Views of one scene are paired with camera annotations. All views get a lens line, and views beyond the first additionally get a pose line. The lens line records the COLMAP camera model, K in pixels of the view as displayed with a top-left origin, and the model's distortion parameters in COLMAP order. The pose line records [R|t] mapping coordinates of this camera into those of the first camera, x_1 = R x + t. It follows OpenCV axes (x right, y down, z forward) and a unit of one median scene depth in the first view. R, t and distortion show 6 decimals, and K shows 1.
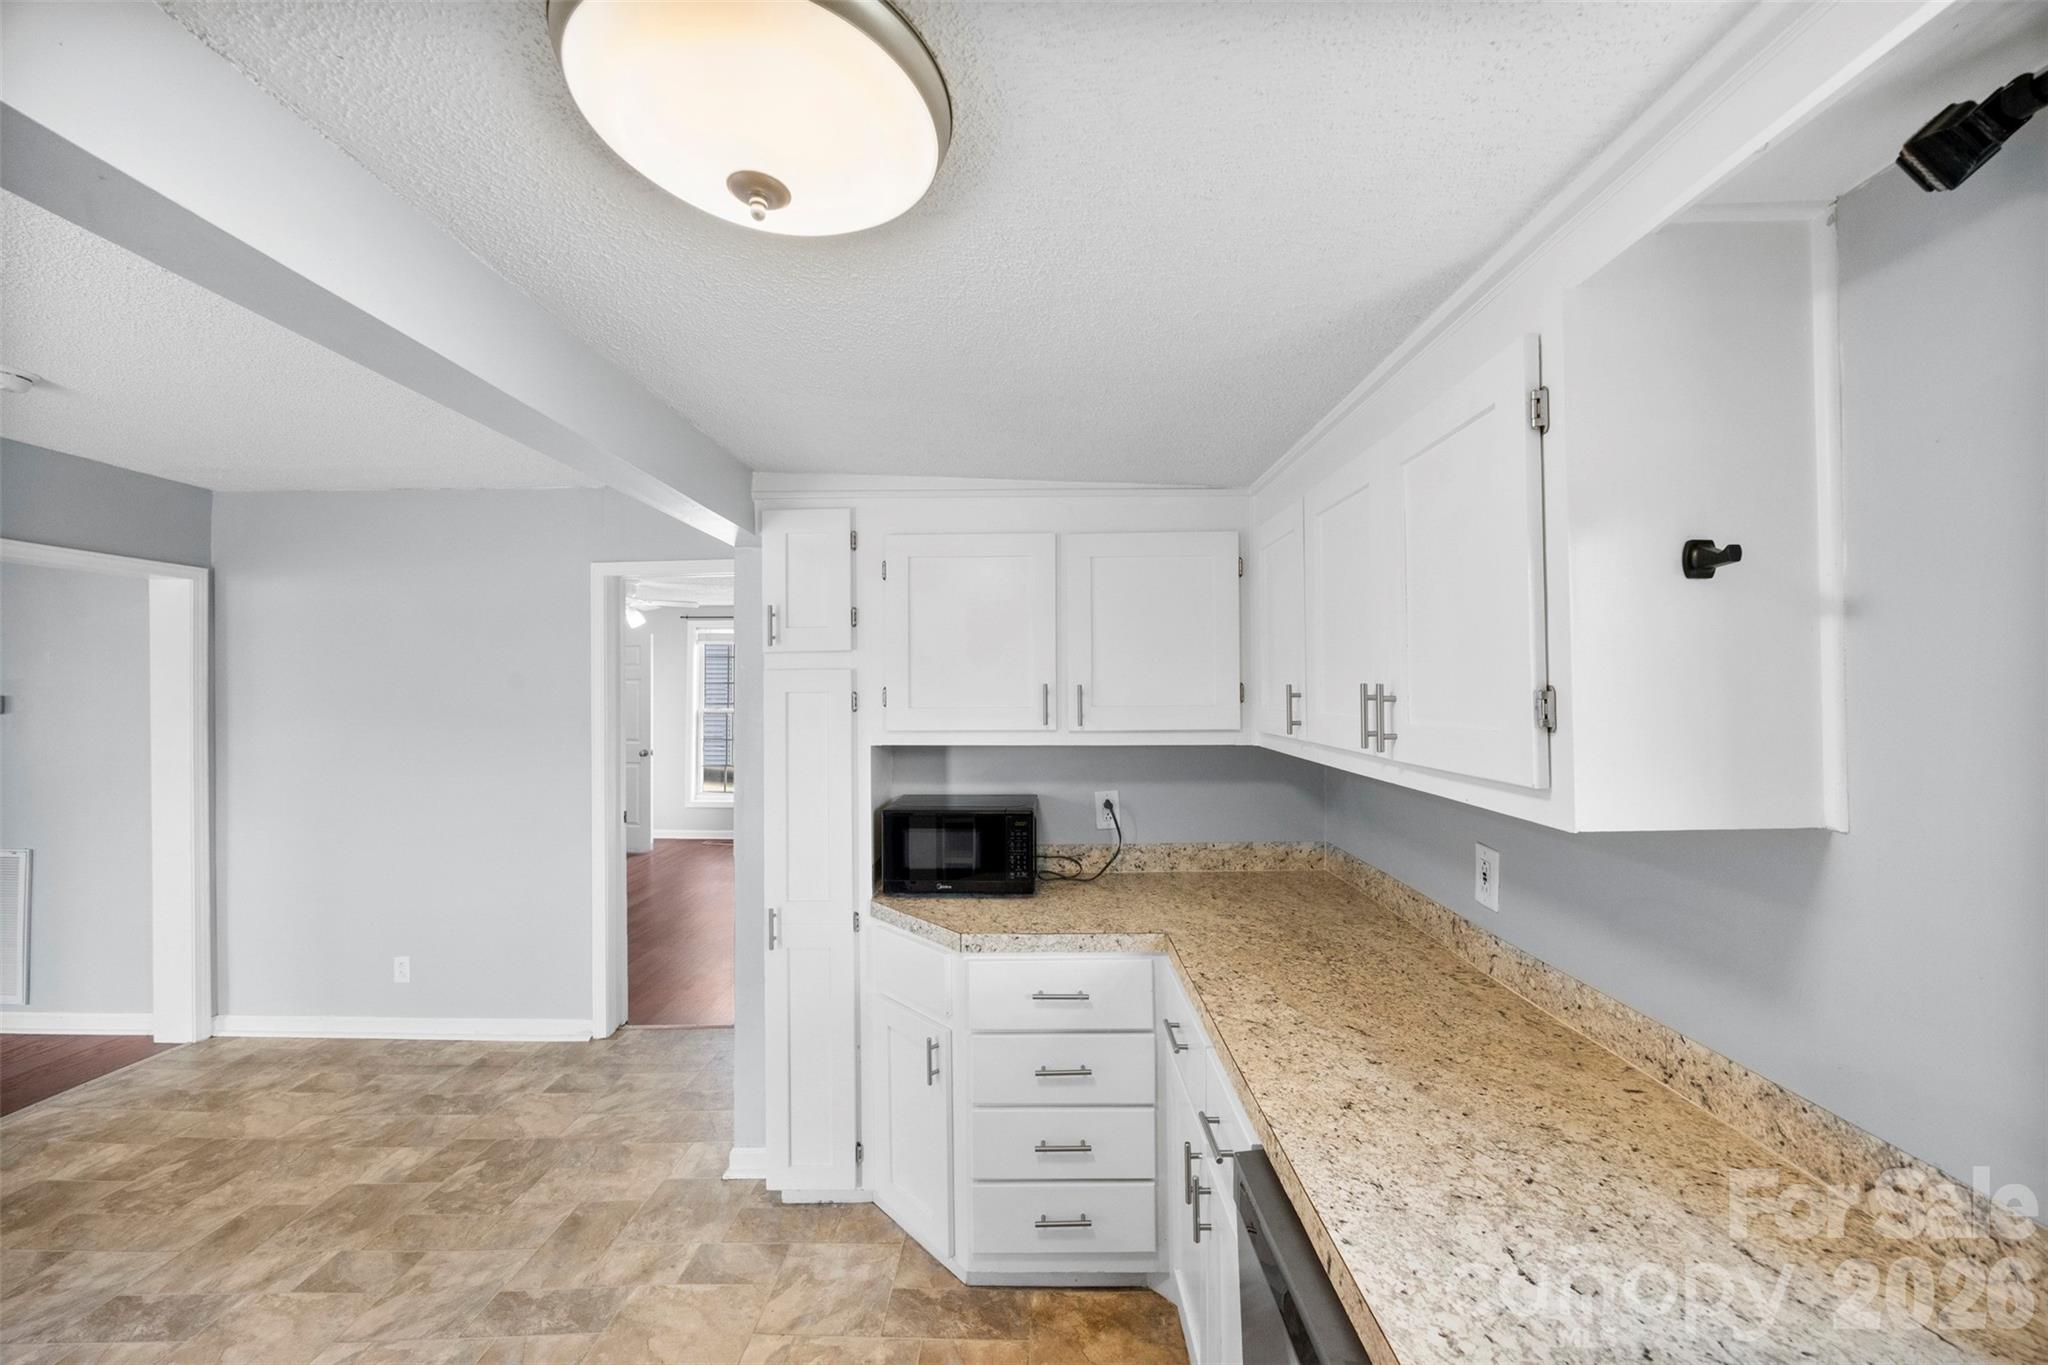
lens RADIAL K [[784.1, 0, 1022.3], [0, 784.1, 677.1], [0, 0, 1]] dist [-0.003240, 0.000461]
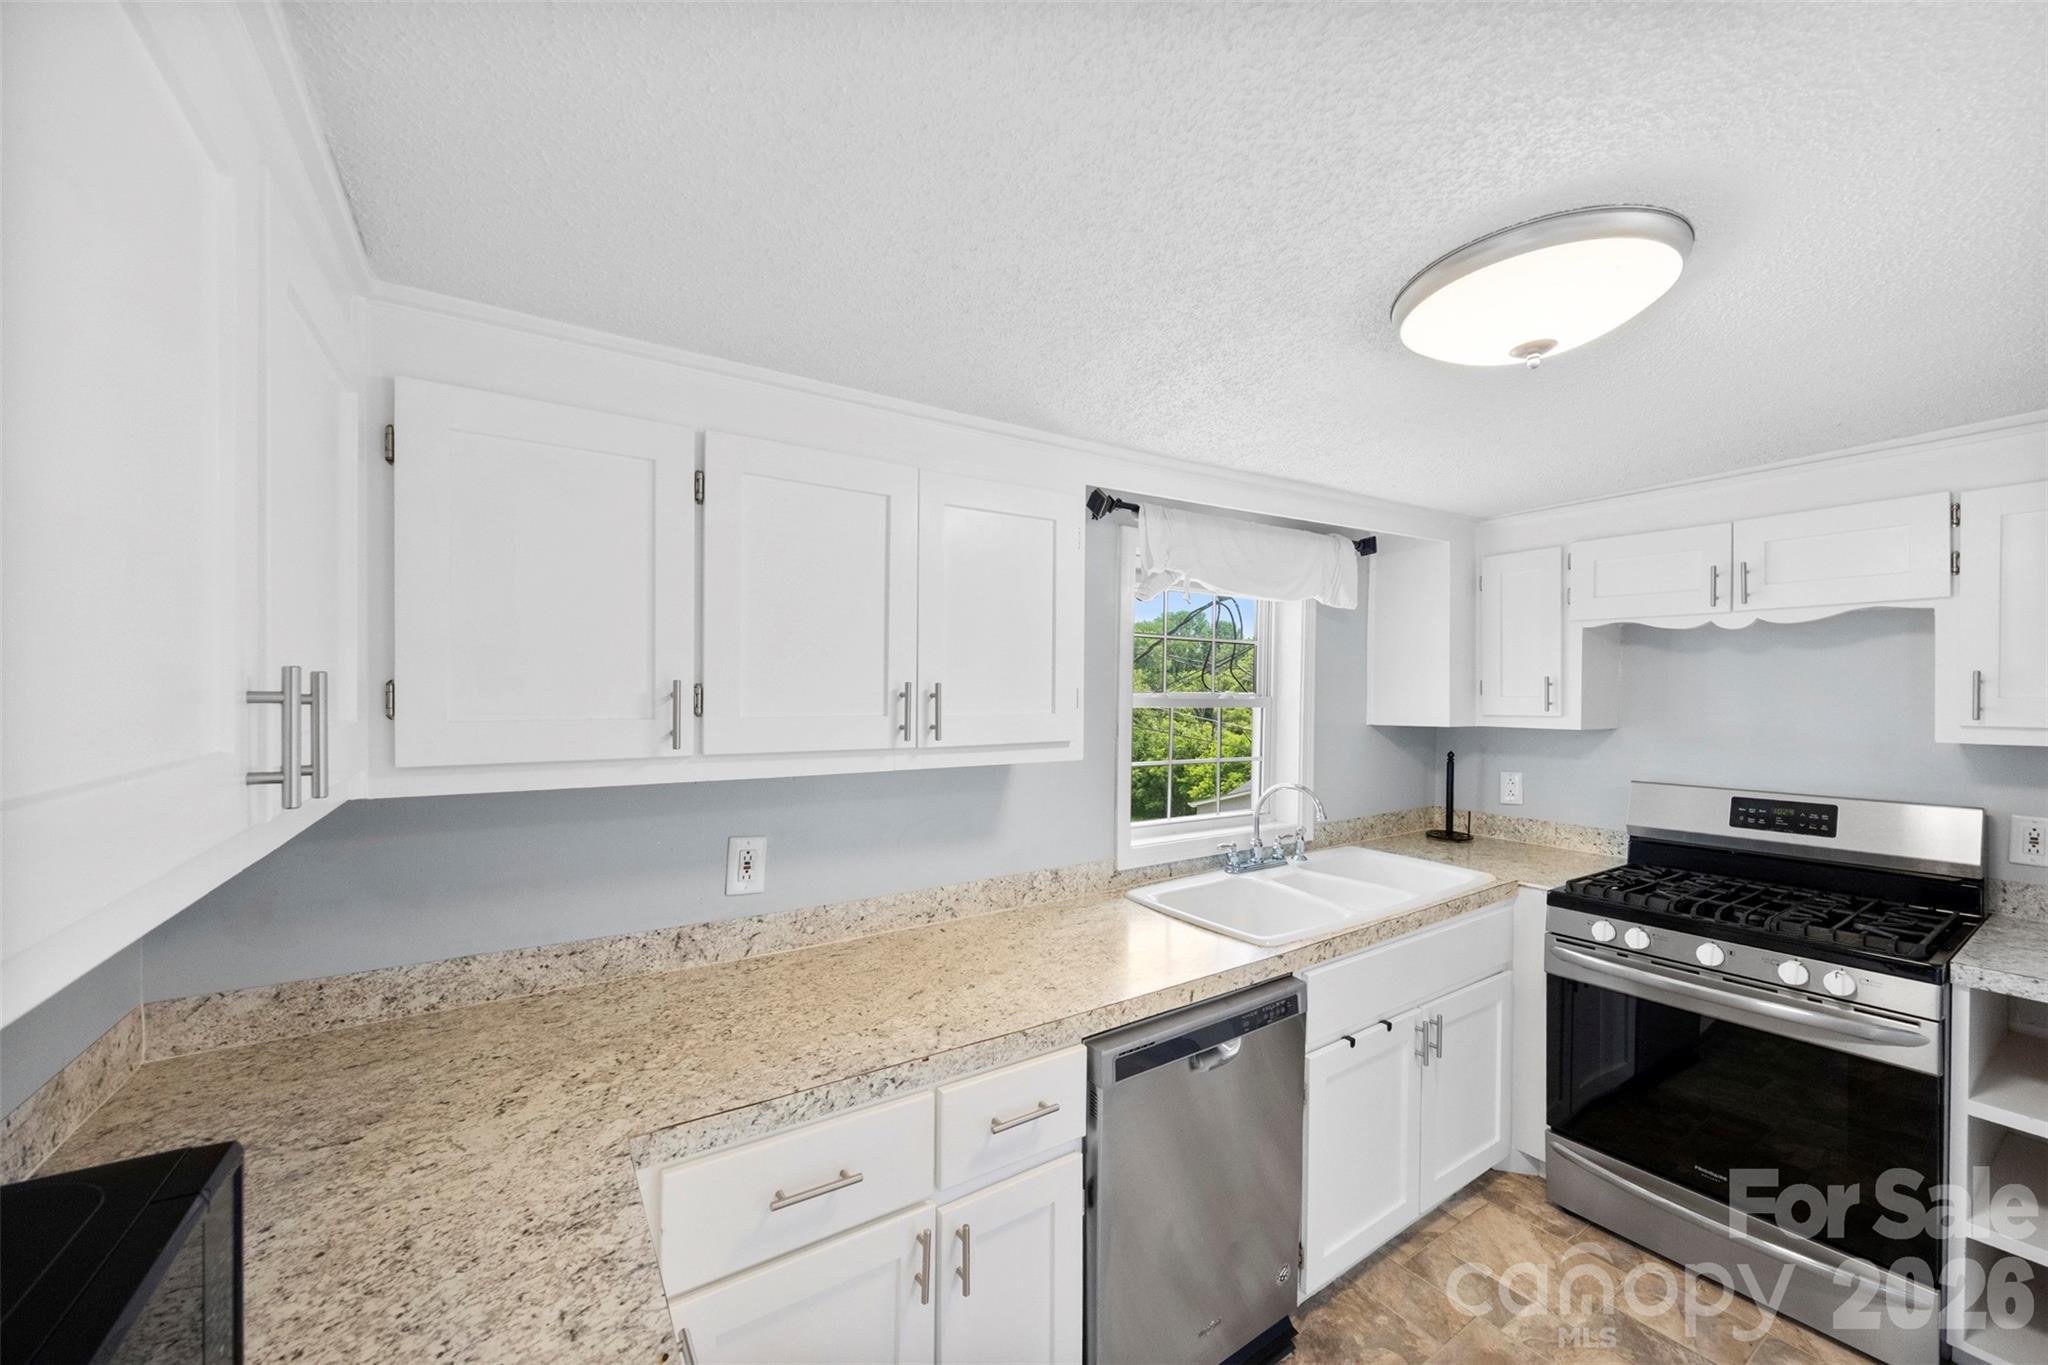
lens RADIAL K [[784.1, 0, 1037.5], [0, 784.1, 698.2], [0, 0, 1]] dist [-0.003240, 0.000461]
pose [[-0.570770, -0.007062, 0.821080, -0.351722], [-0.011188, 0.999937, 0.000824, 0.017595], [-0.821034, -0.008716, -0.570813, 0.910473]]
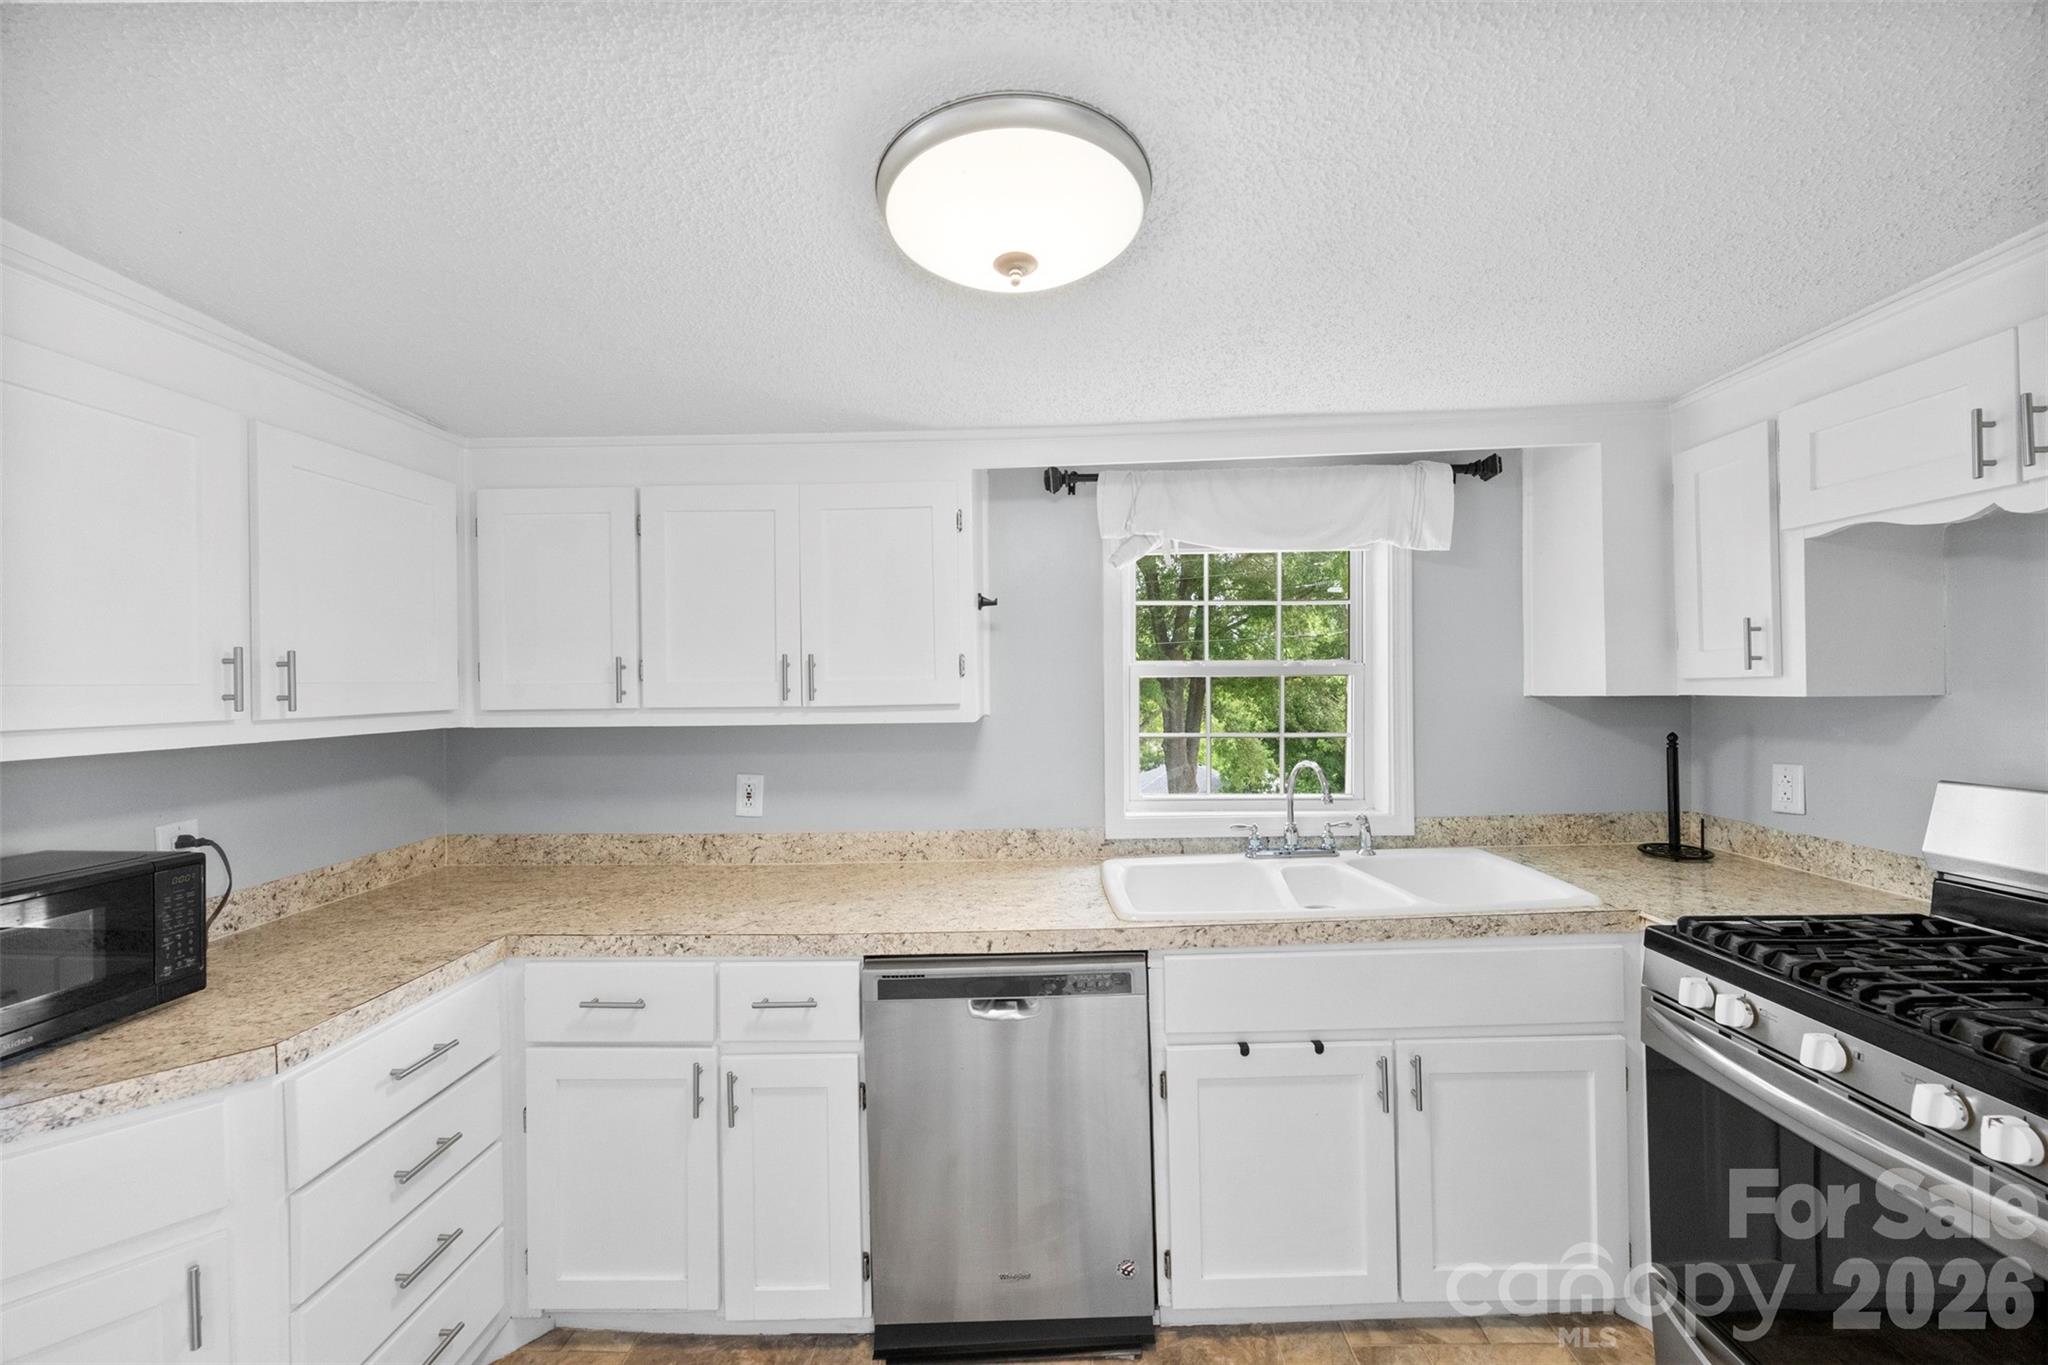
lens RADIAL K [[784.1, 0, 1038.7], [0, 784.1, 680.5], [0, 0, 1]] dist [-0.003240, 0.000461]
pose [[-0.008775, 0.005339, 0.999947, -0.595337], [0.004200, 0.999977, -0.005302, 0.039876], [-0.999953, 0.004153, -0.008797, 0.344014]]
